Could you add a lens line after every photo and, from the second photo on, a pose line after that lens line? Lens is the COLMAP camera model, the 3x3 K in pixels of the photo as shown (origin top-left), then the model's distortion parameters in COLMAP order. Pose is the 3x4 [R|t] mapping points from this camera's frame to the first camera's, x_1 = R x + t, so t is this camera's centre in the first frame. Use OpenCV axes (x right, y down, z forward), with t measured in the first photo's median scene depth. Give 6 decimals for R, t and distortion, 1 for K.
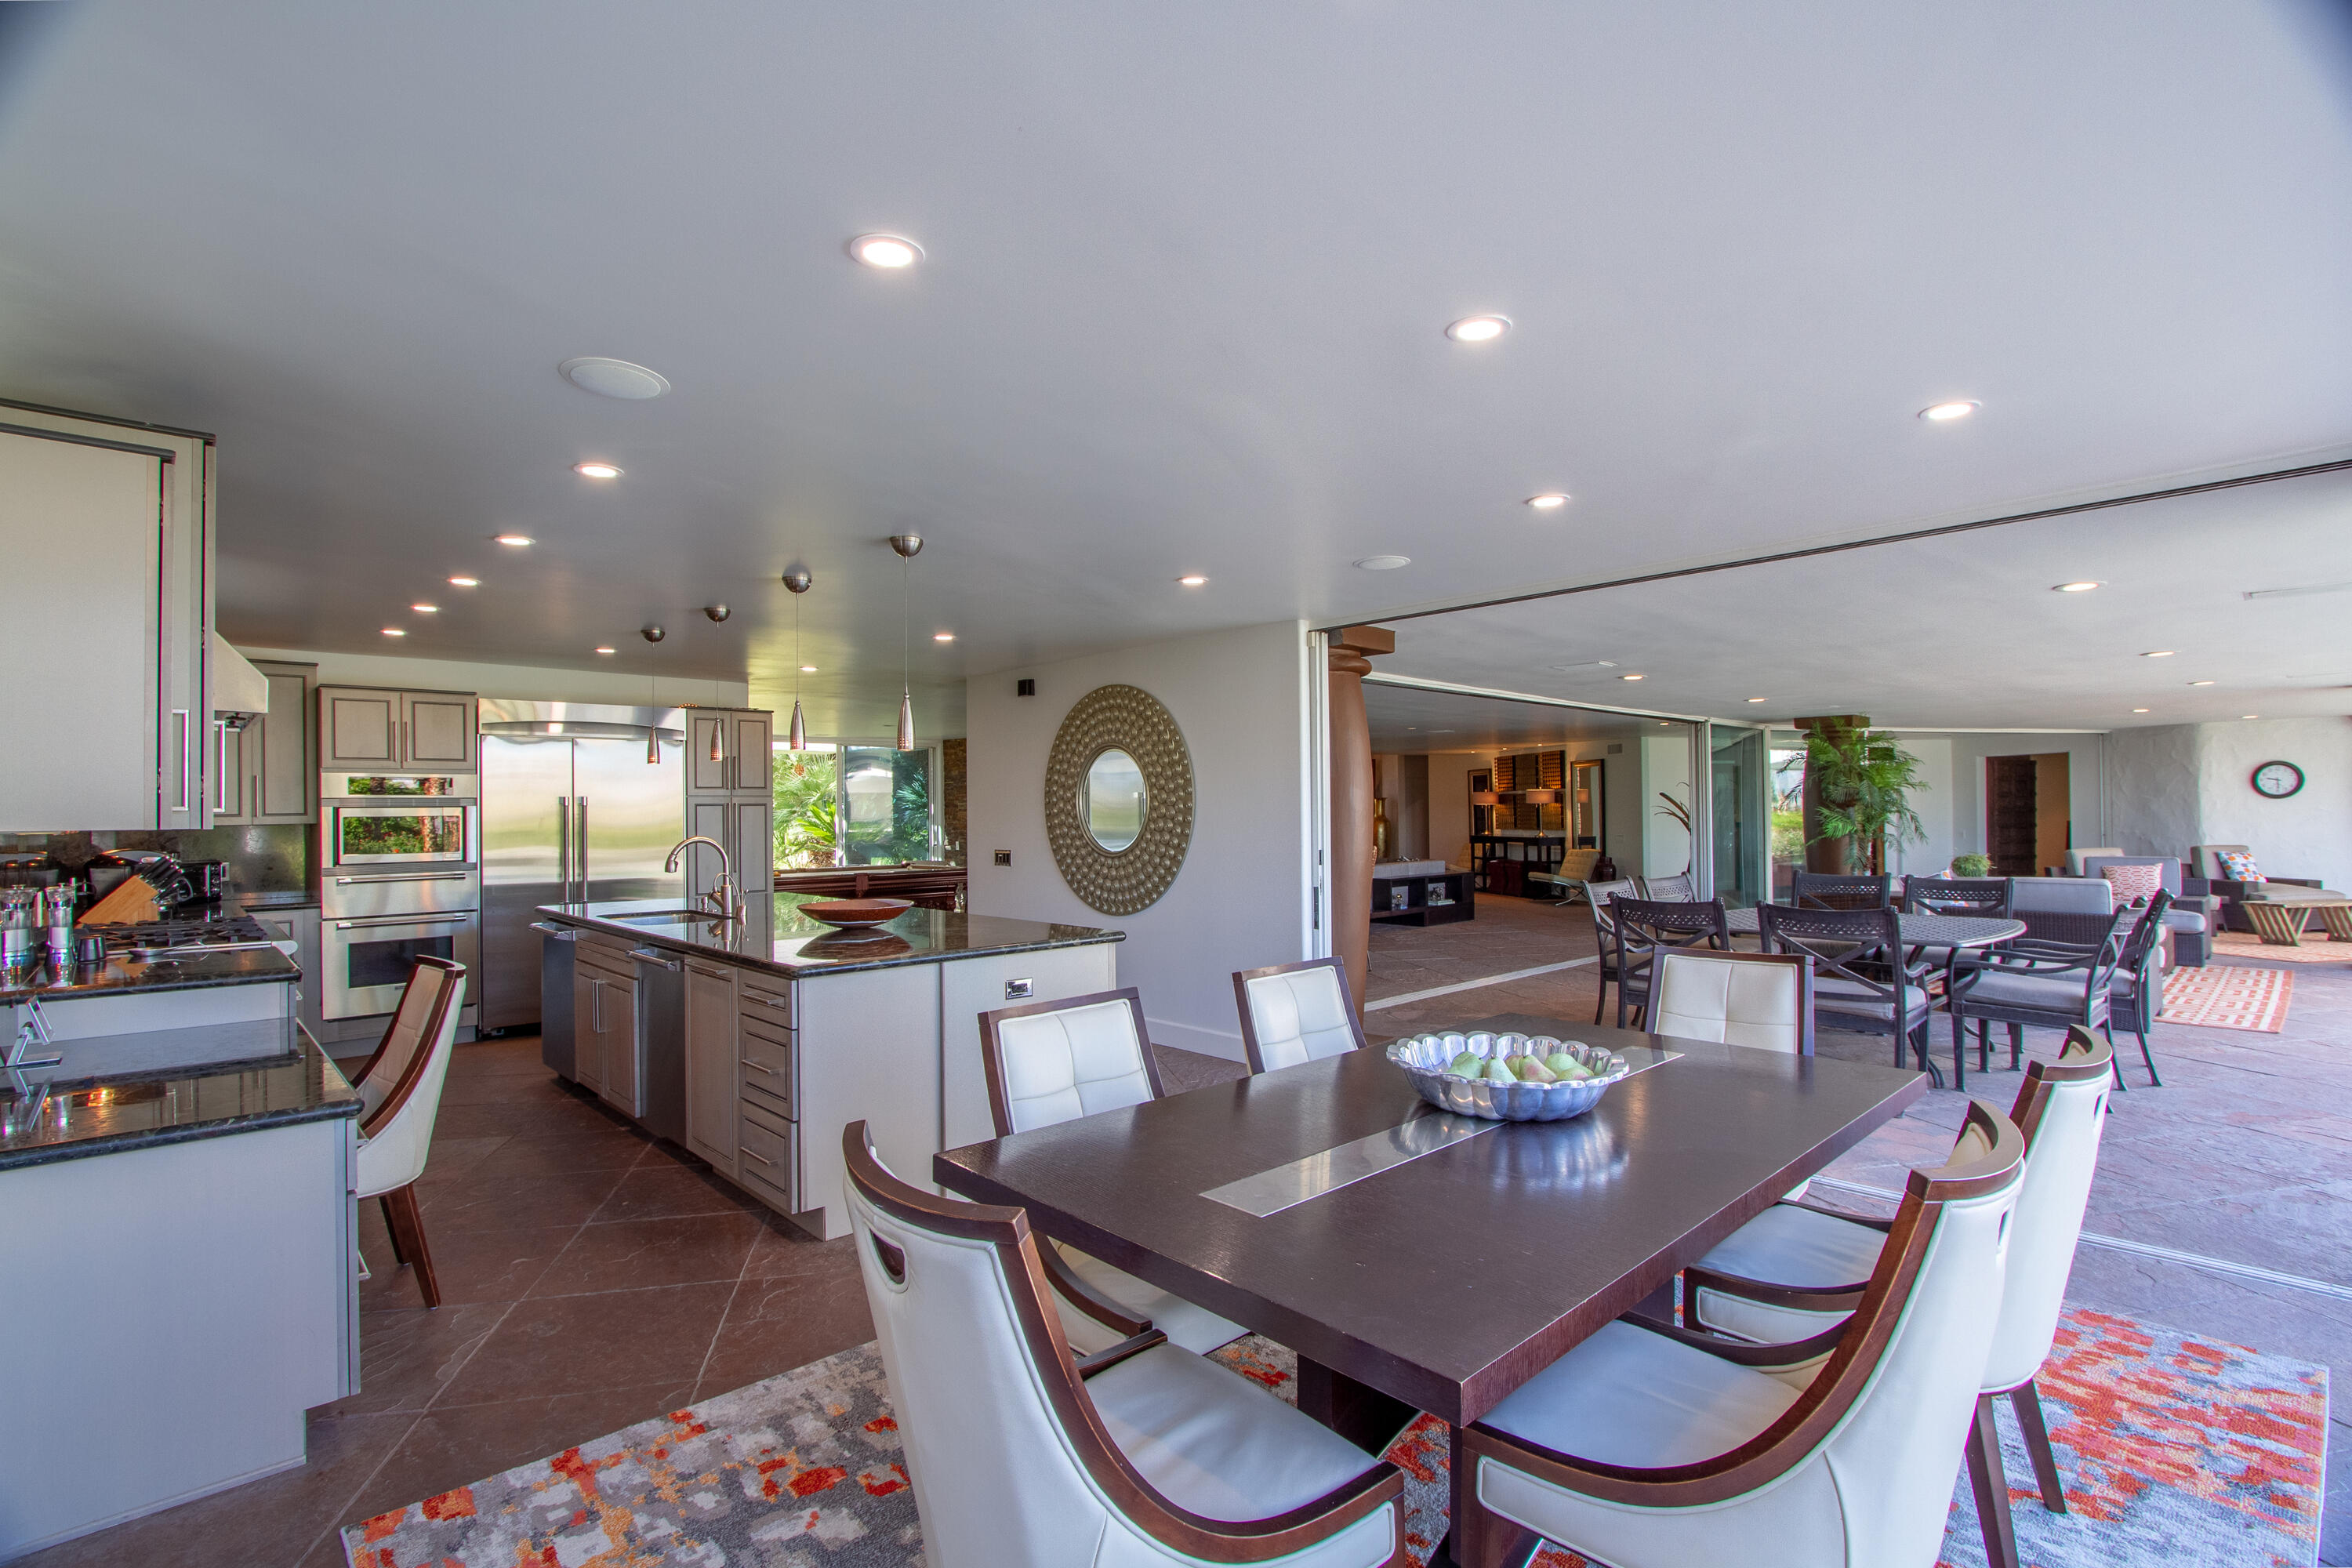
lens RADIAL K [[1081.9, 0, 1174.1], [0, 1081.9, 806.5], [0, 0, 1]] dist [-0.019677, 0.000724]
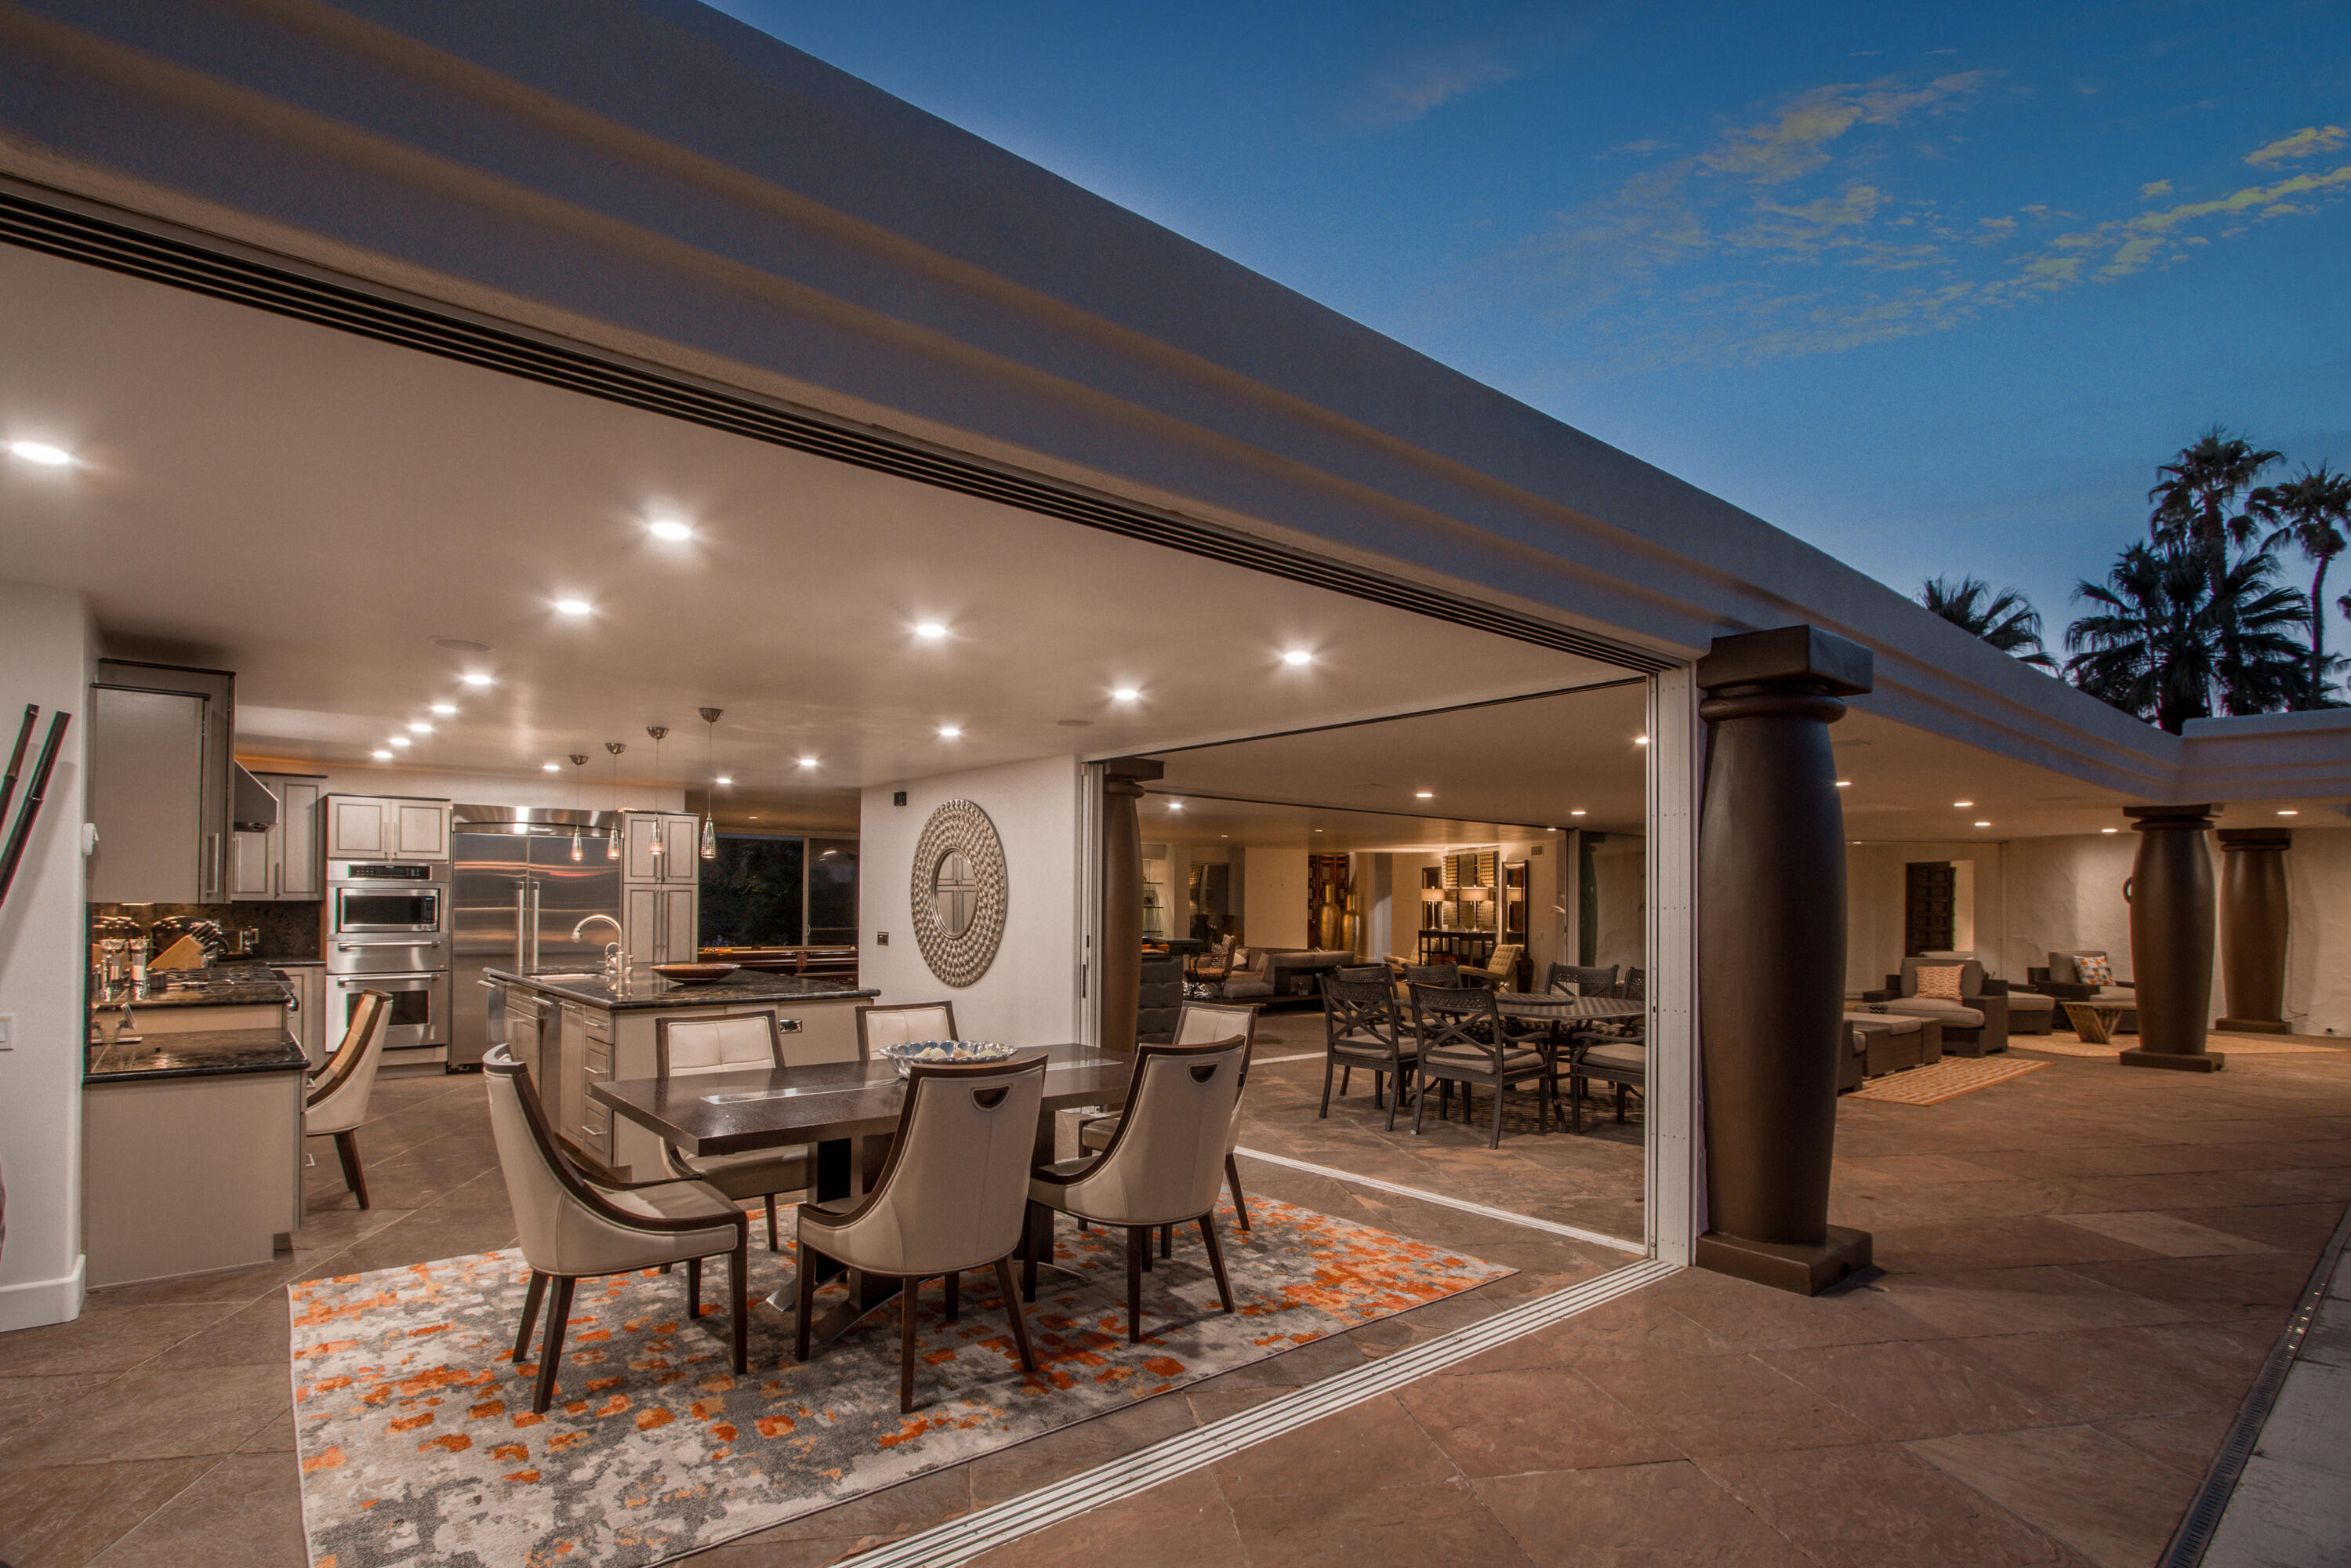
lens RADIAL K [[1110.4, 0, 1174.4], [0, 1110.4, 885.8], [0, 0, 1]] dist [-0.017049, -0.000431]
pose [[0.999046, 0.016389, -0.040488, 0.273521], [-0.016801, 0.999810, -0.009851, -0.005176], [0.040319, 0.010522, 0.999131, -0.281724]]
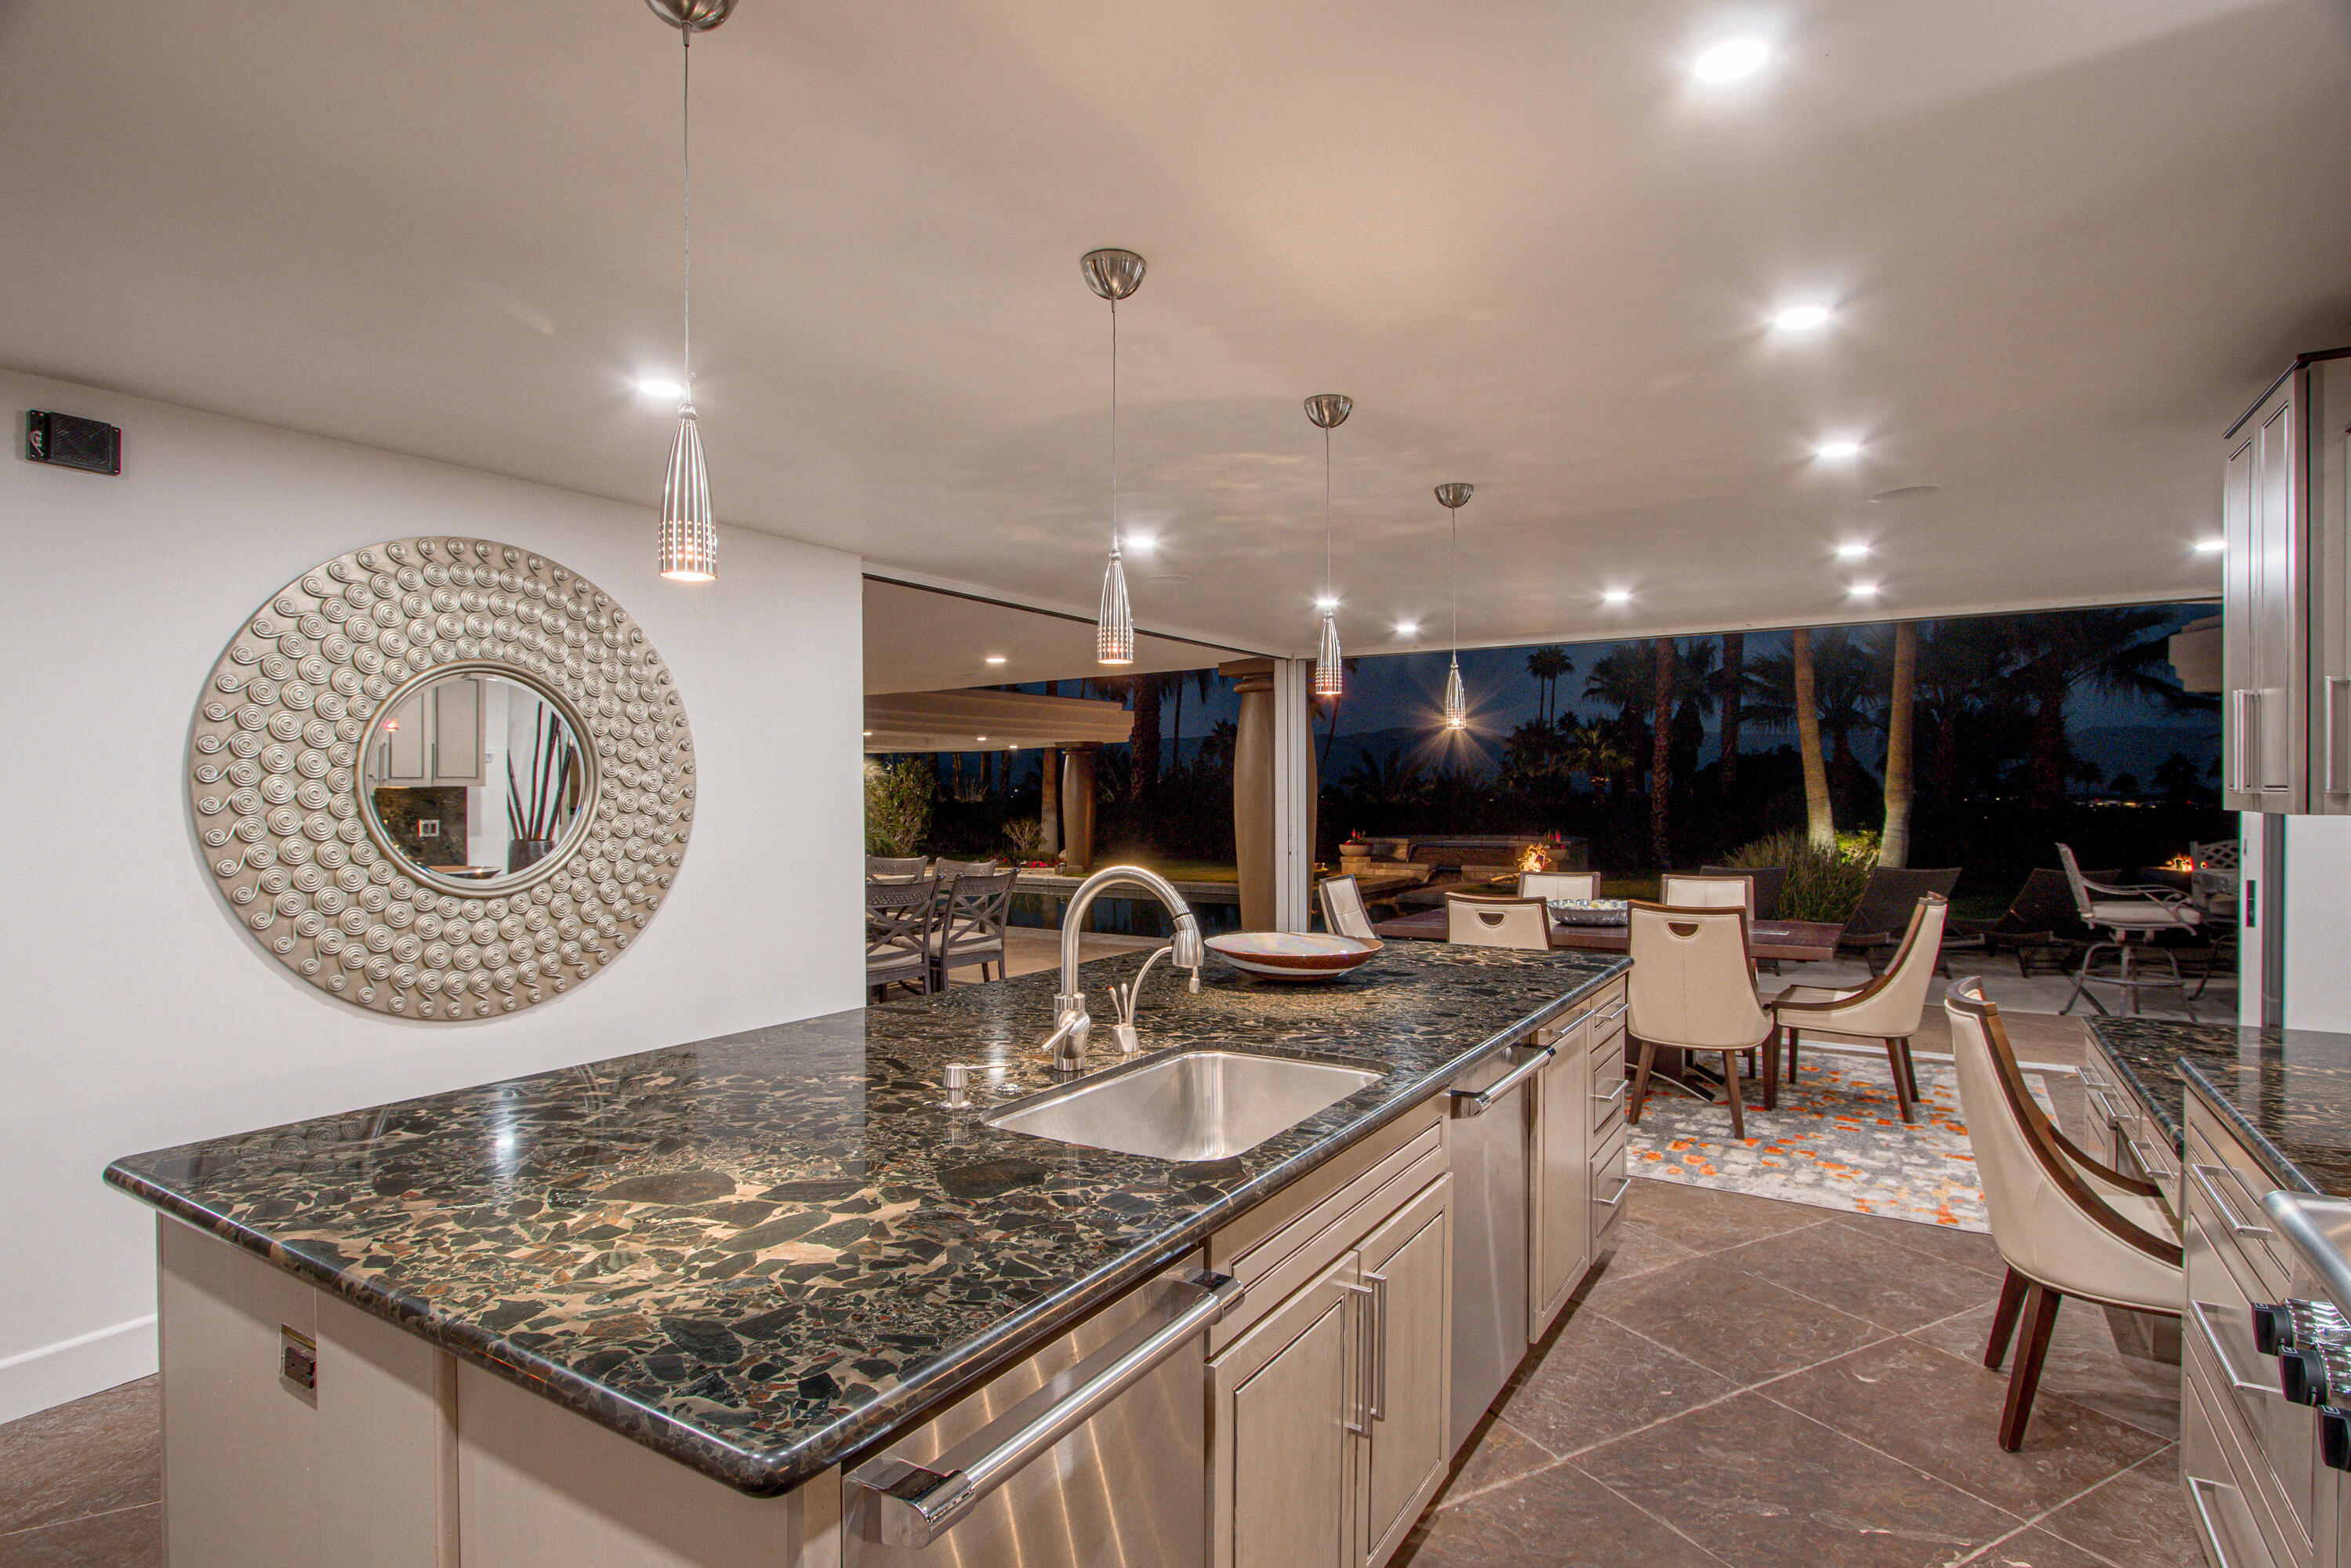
lens RADIAL K [[1187.7, 0, 1164.5], [0, 1187.7, 809.5], [0, 0, 1]] dist [-0.018020, -0.000109]
pose [[-0.250603, -0.005055, 0.968077, -0.716448], [-0.001357, 0.999987, 0.004870, 0.006997], [-0.968089, -0.000093, -0.250607, 0.938949]]
